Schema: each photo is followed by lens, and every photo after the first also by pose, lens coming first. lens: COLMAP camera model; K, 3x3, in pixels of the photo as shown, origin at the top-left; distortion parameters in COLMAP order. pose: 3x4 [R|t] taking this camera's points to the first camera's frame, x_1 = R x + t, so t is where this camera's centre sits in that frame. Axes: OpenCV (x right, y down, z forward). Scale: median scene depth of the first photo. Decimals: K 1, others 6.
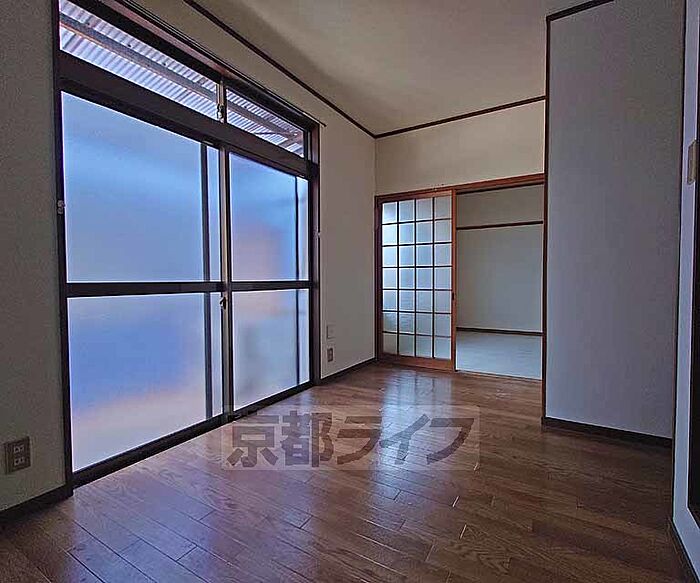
lens RADIAL K [[345.2, 0, 378.9], [0, 345.2, 291.0], [0, 0, 1]] dist [0.004703, 0.000706]
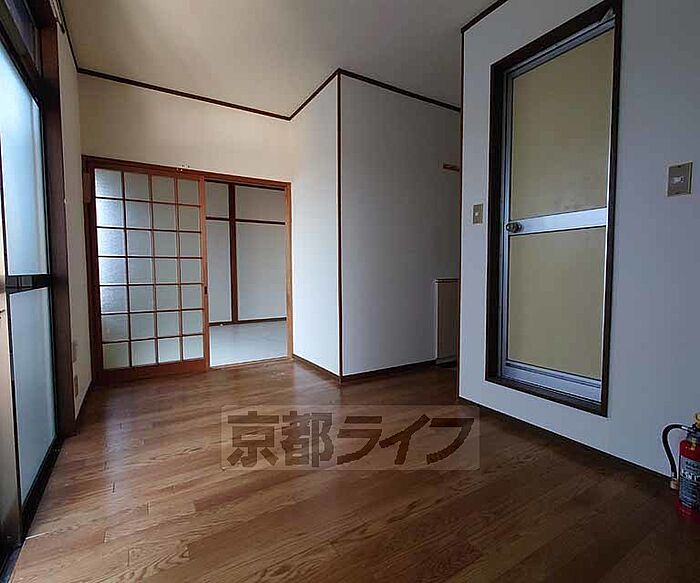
lens RADIAL K [[346.3, 0, 337.5], [0, 346.3, 295.2], [0, 0, 1]] dist [-0.033989, 0.000174]
pose [[0.515145, -0.057310, 0.855185, -0.392408], [0.030417, 0.998356, 0.048582, -0.005050], [-0.856563, 0.000985, 0.516041, 0.208973]]
